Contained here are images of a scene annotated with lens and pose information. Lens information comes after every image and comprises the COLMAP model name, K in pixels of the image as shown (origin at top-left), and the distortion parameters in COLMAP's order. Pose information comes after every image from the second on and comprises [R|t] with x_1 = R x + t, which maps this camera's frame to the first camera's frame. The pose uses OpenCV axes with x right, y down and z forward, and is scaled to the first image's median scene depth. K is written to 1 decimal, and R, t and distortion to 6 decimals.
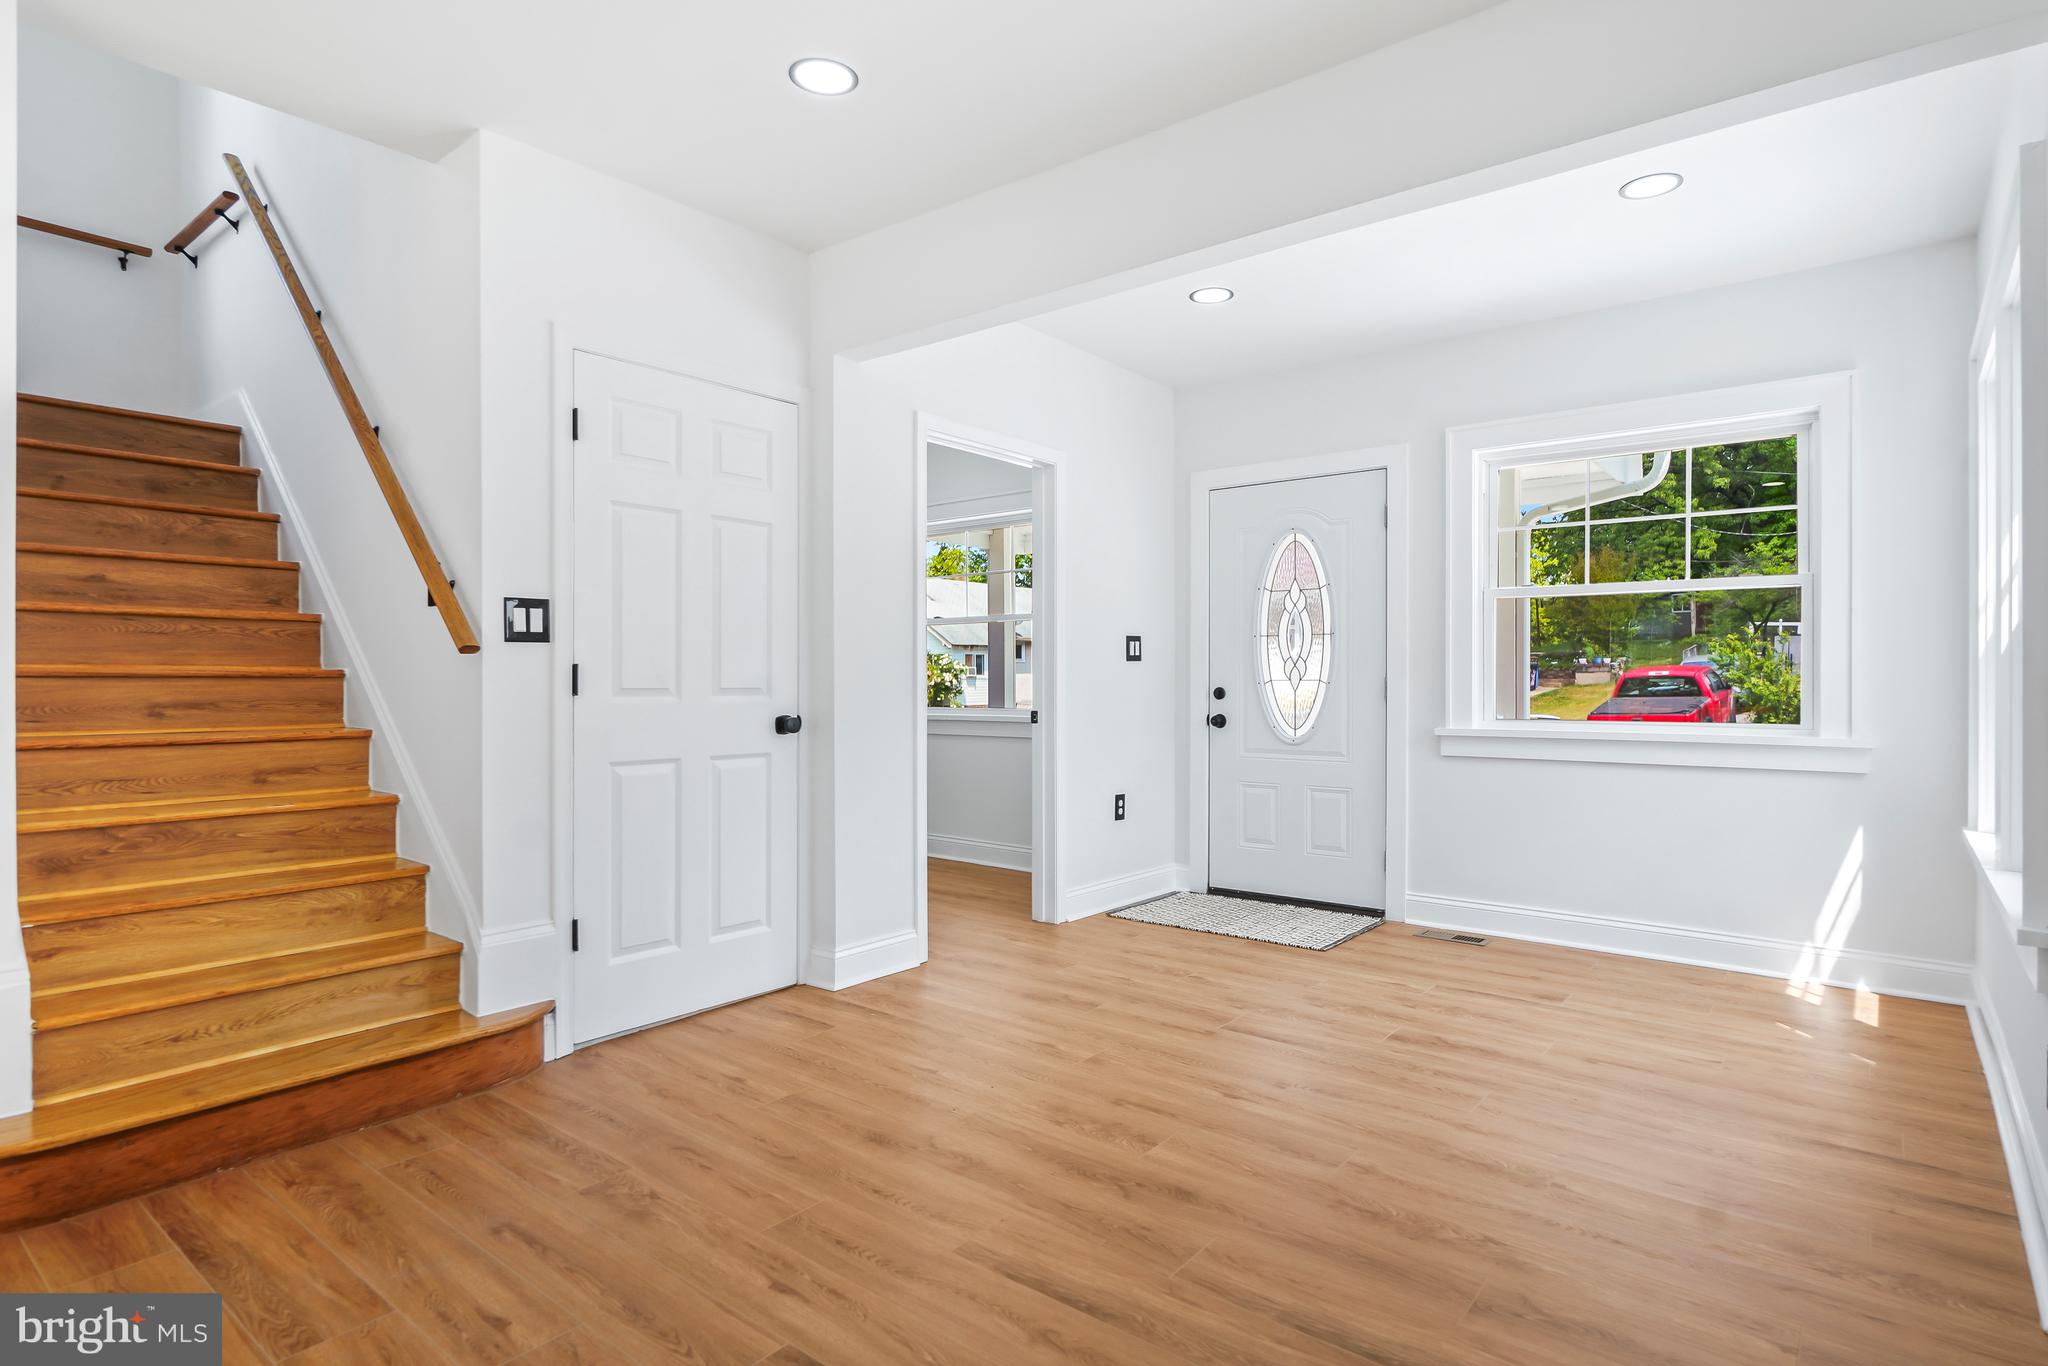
lens RADIAL K [[1066.4, 0, 1031.3], [0, 1066.4, 683.0], [0, 0, 1]] dist [-0.000508, 0.000453]
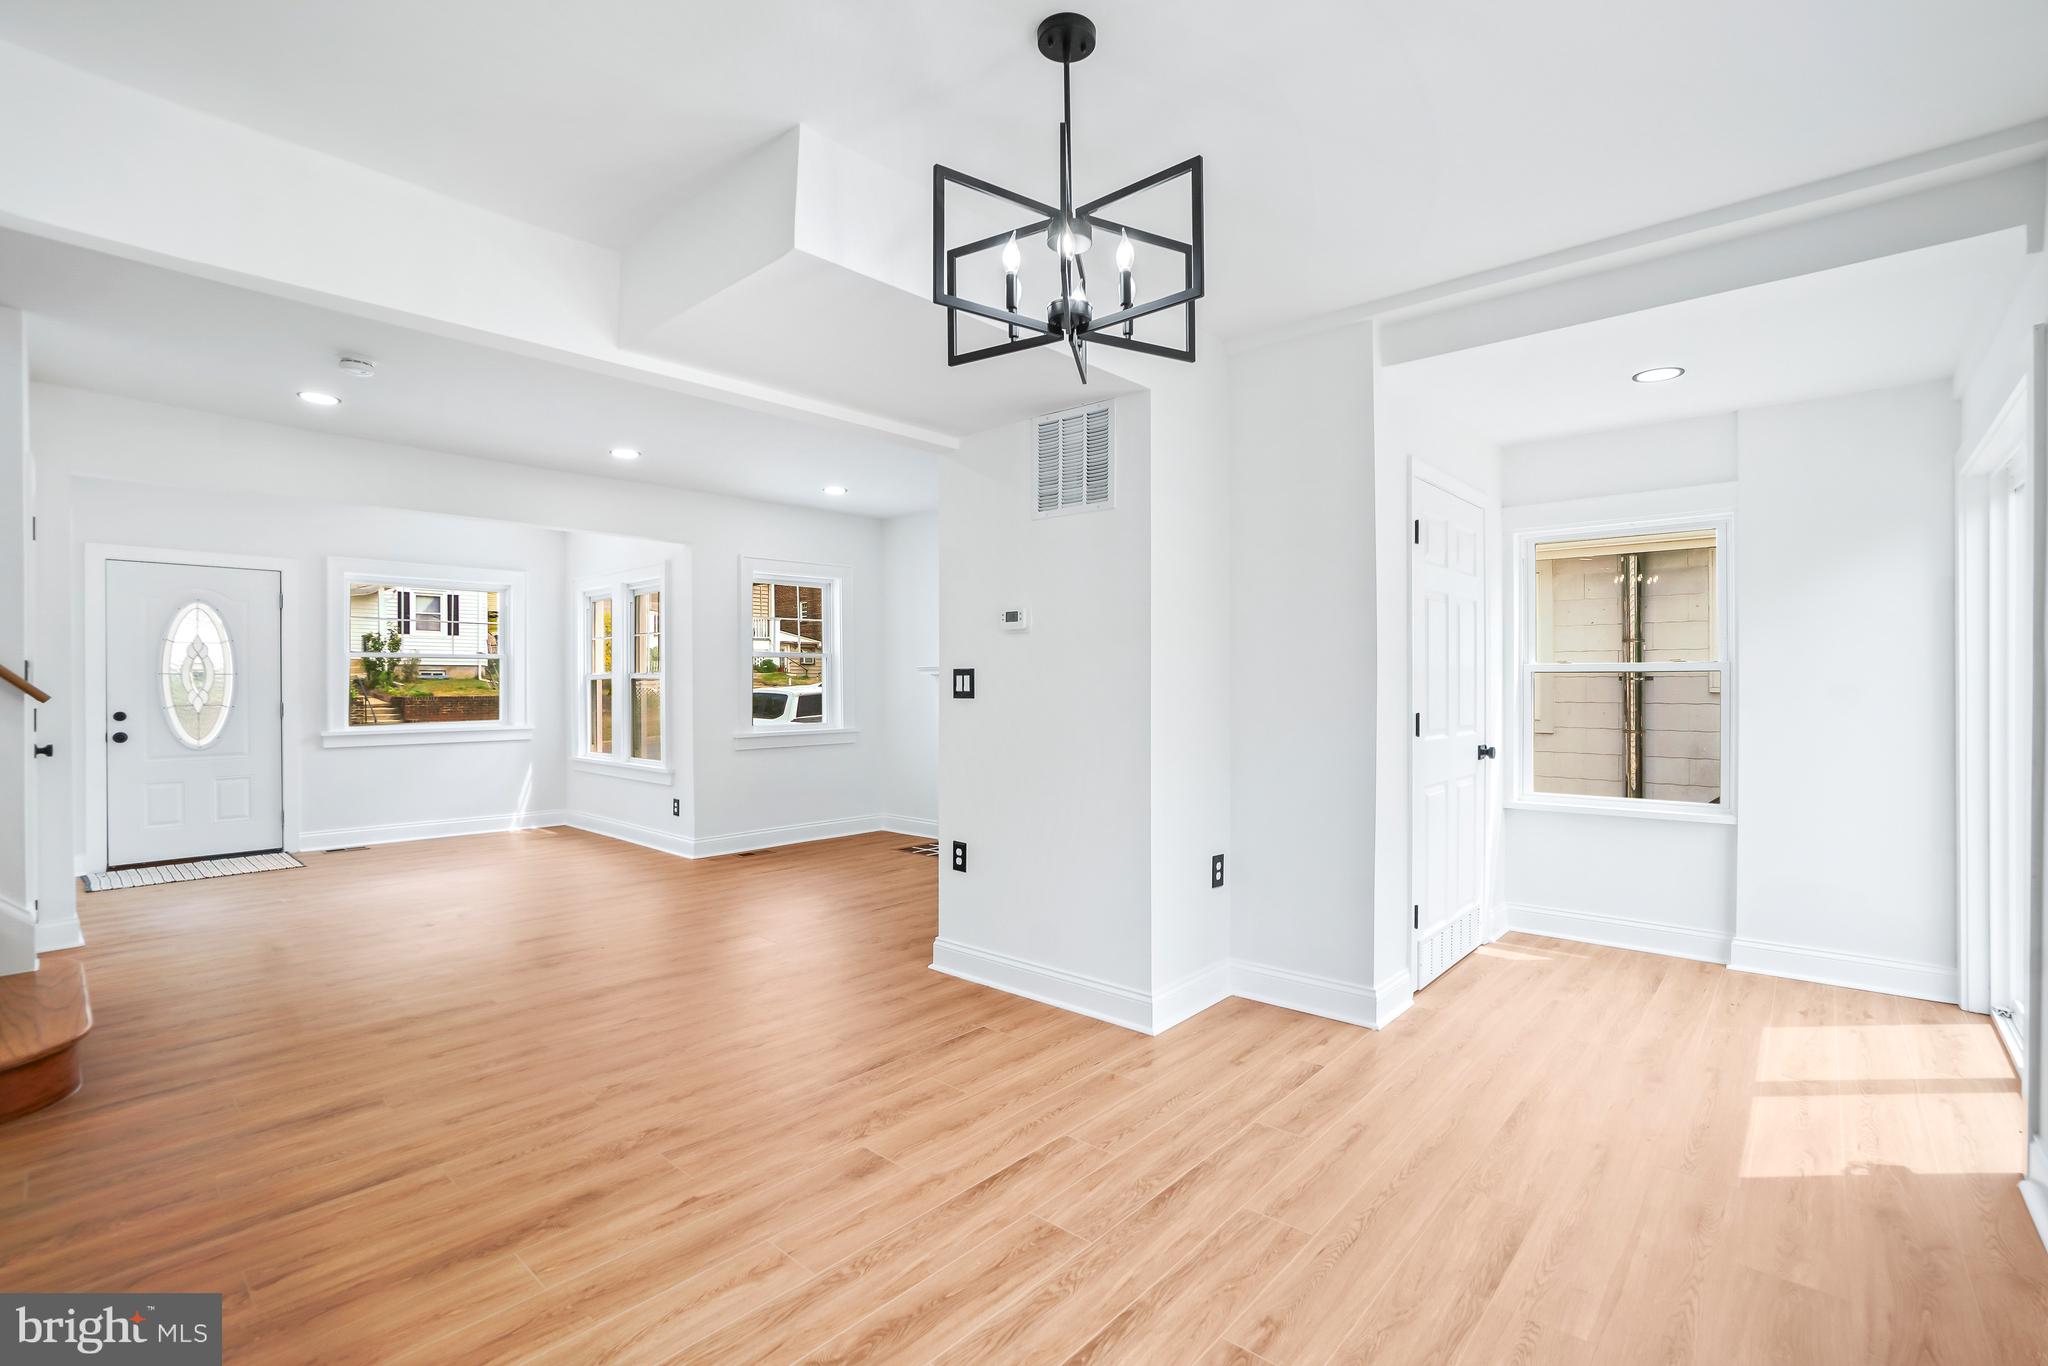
lens RADIAL K [[919.5, 0, 1024.0], [0, 919.5, 683.0], [0, 0, 1]] dist [-0.055276, 0.021261]
pose [[0.061882, -0.000076, 0.998083, -1.435045], [0.006193, 0.999981, -0.000307, -0.041597], [-0.998064, 0.006200, 0.061881, -0.299533]]
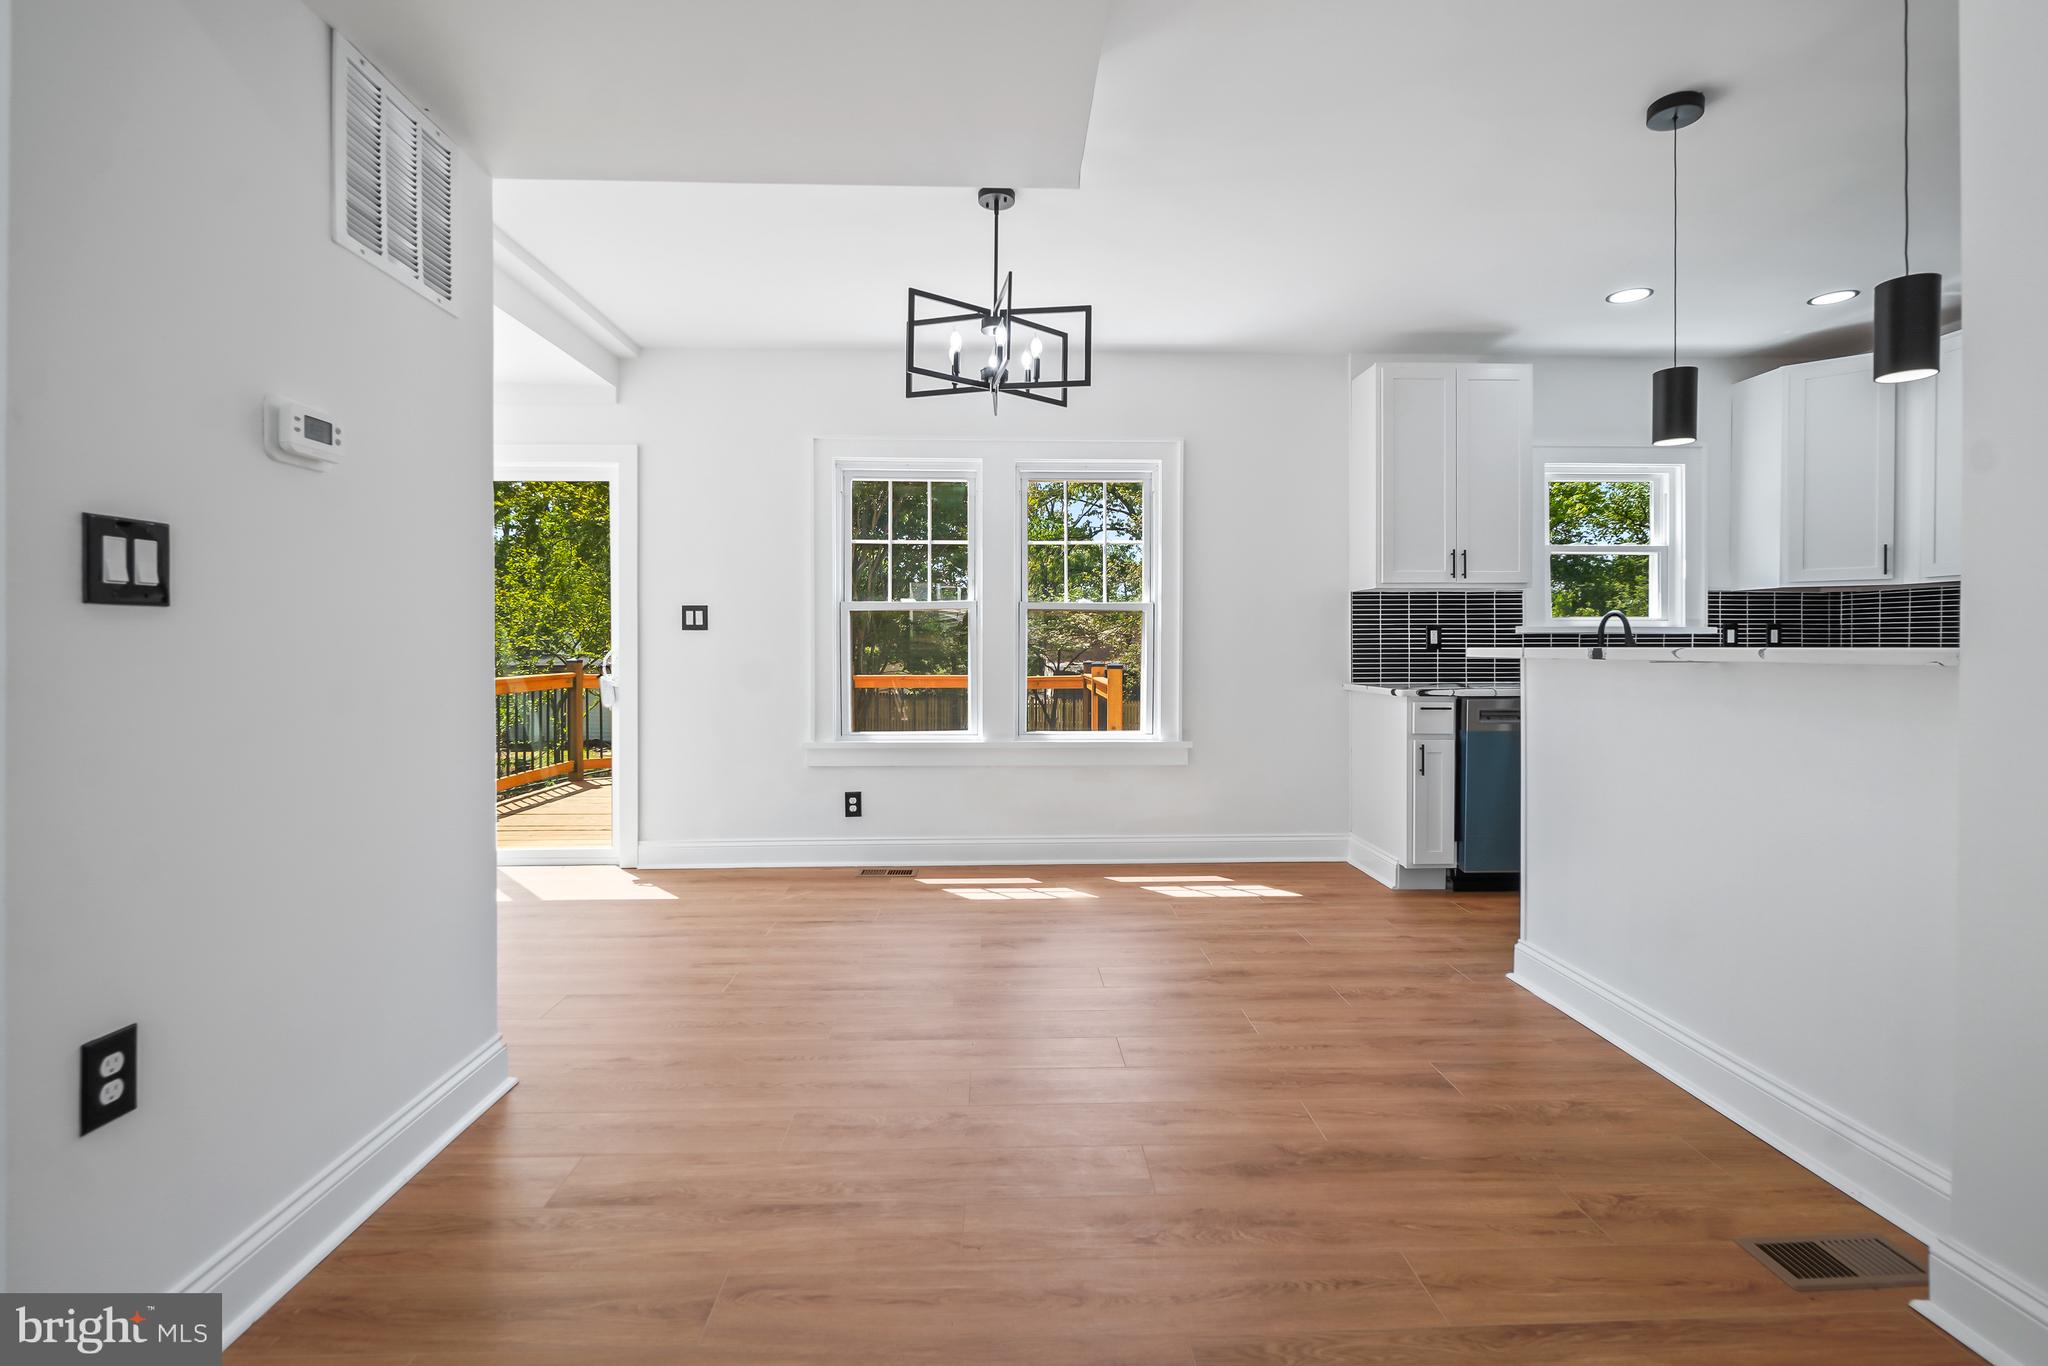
lens RADIAL K [[908.2, 0, 1026.1], [0, 908.2, 651.0], [0, 0, 1]] dist [-0.001708, -0.000470]
pose [[-0.758871, 0.008519, -0.651186, -0.262458], [0.000474, 0.999921, 0.012528, -0.006268], [0.651241, 0.009198, -0.758815, 0.438323]]
